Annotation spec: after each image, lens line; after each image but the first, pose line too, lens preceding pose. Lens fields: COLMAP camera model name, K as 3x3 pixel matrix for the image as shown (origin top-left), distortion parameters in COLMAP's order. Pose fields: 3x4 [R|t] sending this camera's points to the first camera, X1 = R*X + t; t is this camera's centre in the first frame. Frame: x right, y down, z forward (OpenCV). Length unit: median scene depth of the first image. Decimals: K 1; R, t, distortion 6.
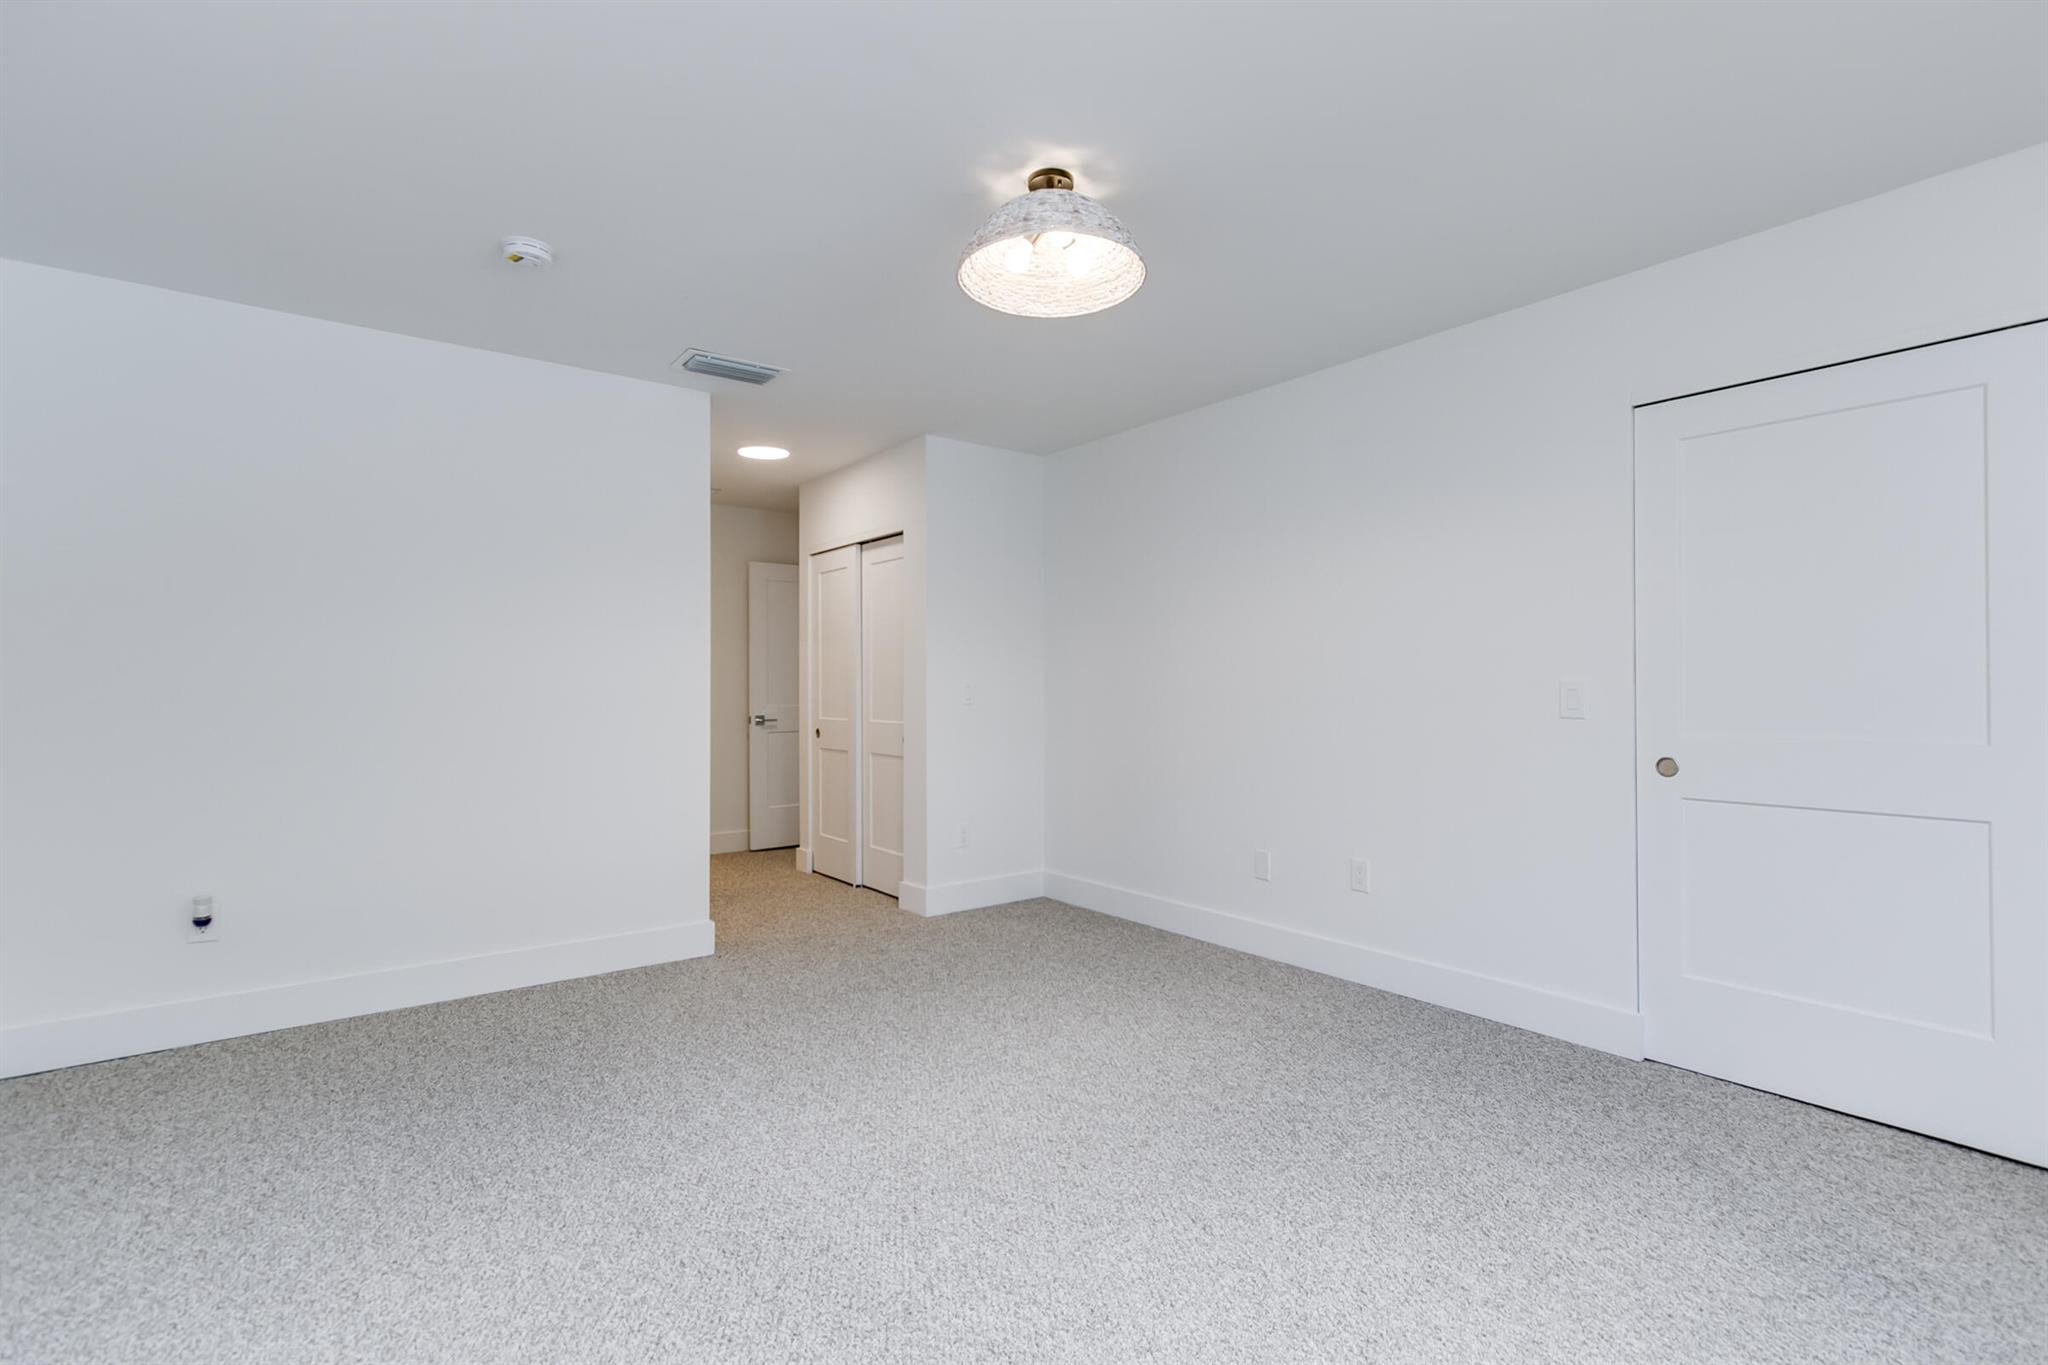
lens RADIAL K [[930.8, 0, 1044.8], [0, 930.8, 686.1], [0, 0, 1]] dist [0.008653, -0.003471]
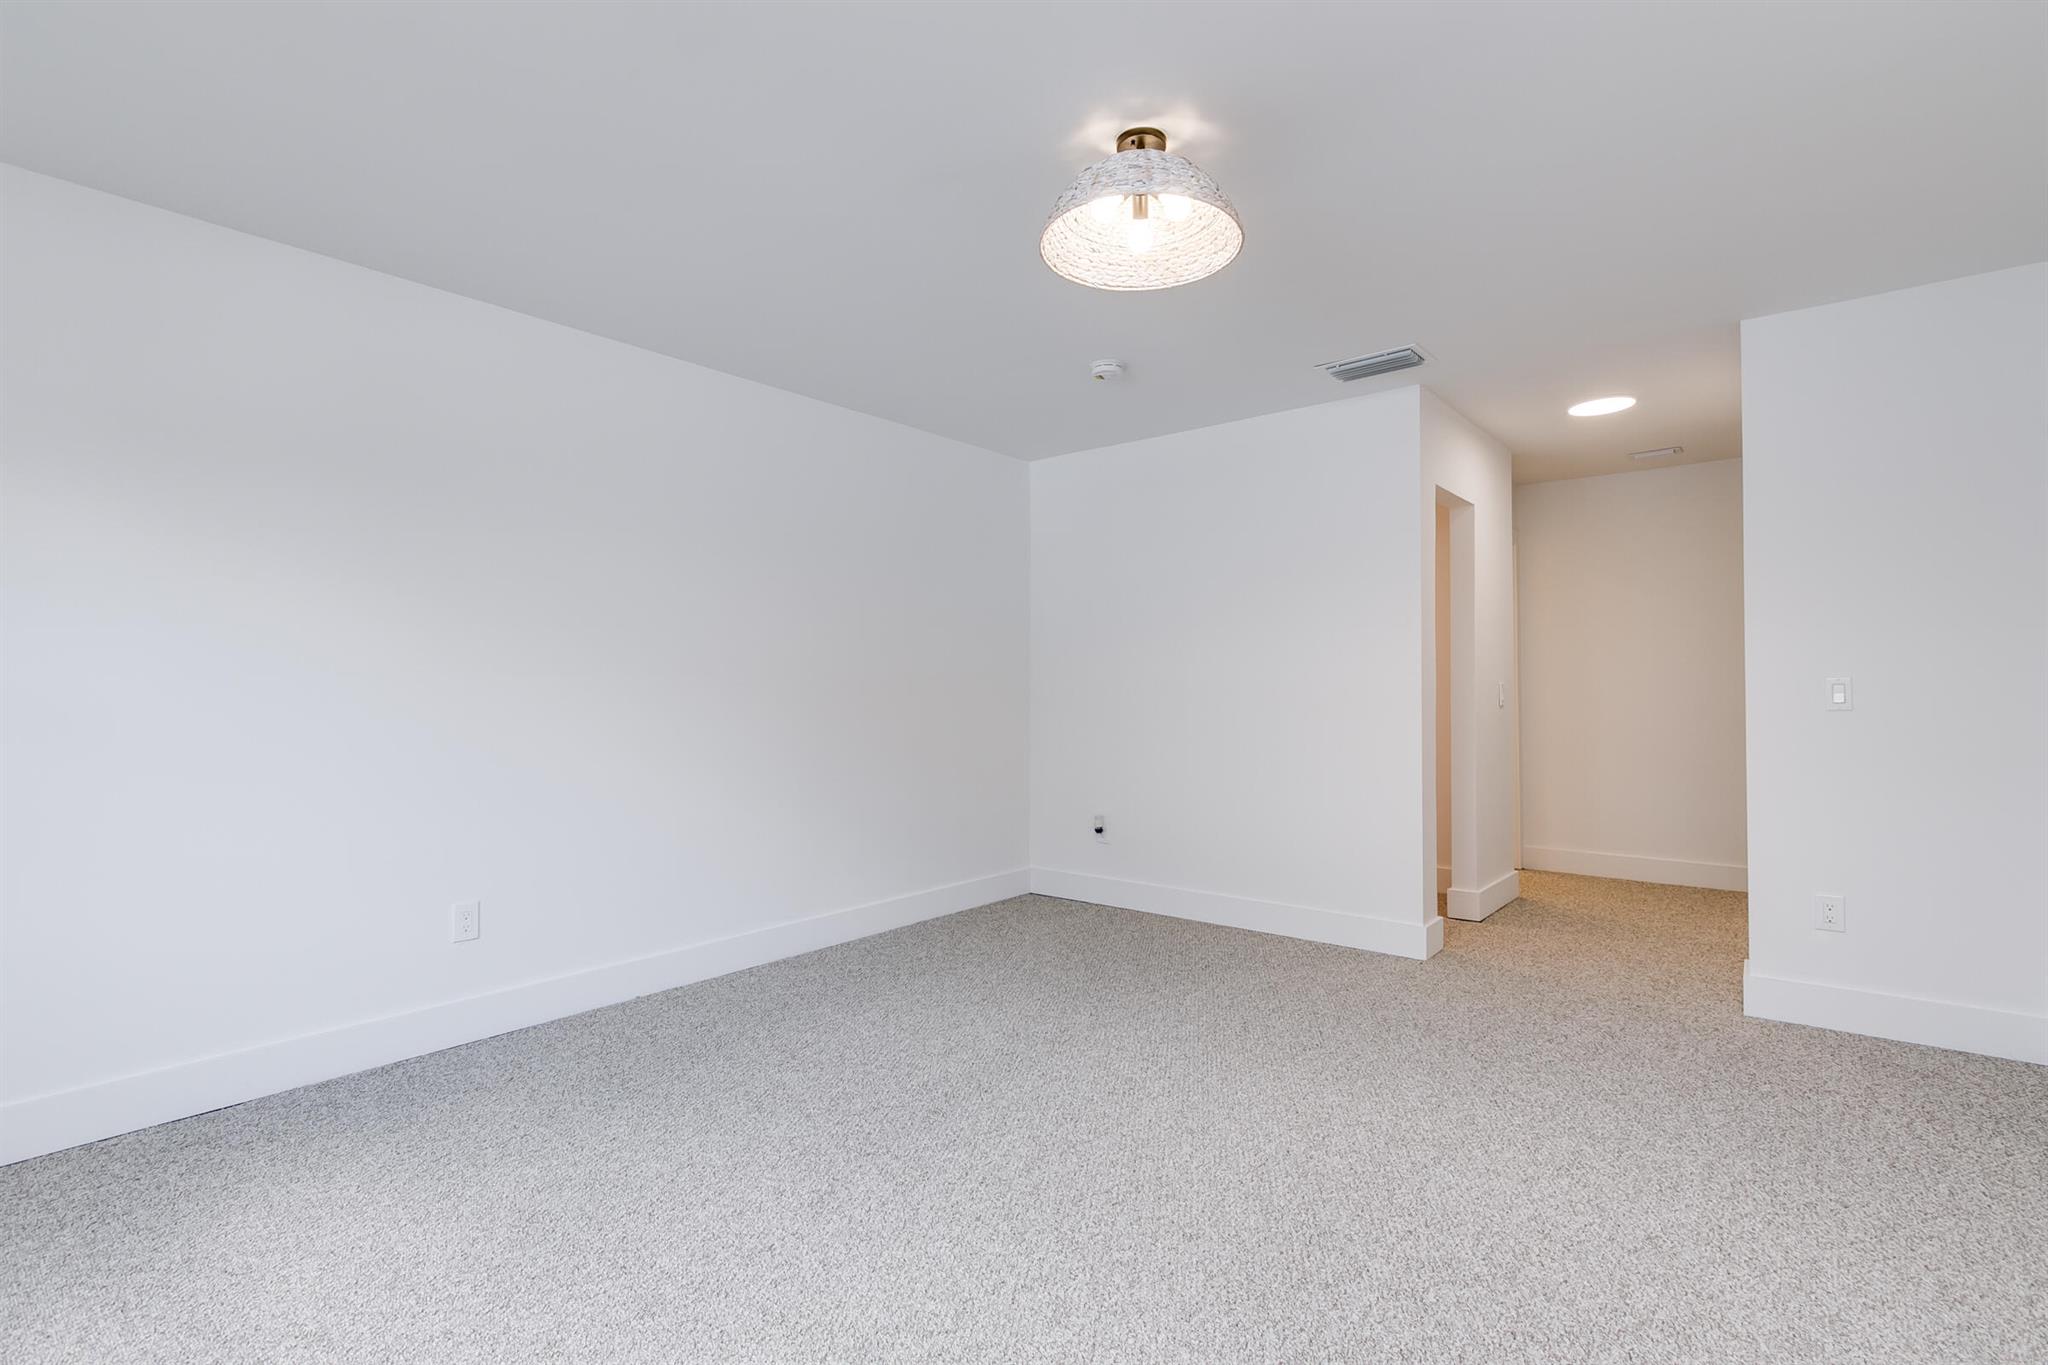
lens RADIAL K [[930.8, 0, 1044.5], [0, 930.8, 683.9], [0, 0, 1]] dist [0.008653, -0.003471]
pose [[0.251743, -0.006337, -0.967773, 0.650766], [0.002385, 0.999980, -0.005928, 0.004965], [0.967791, -0.000816, 0.251753, 0.494894]]
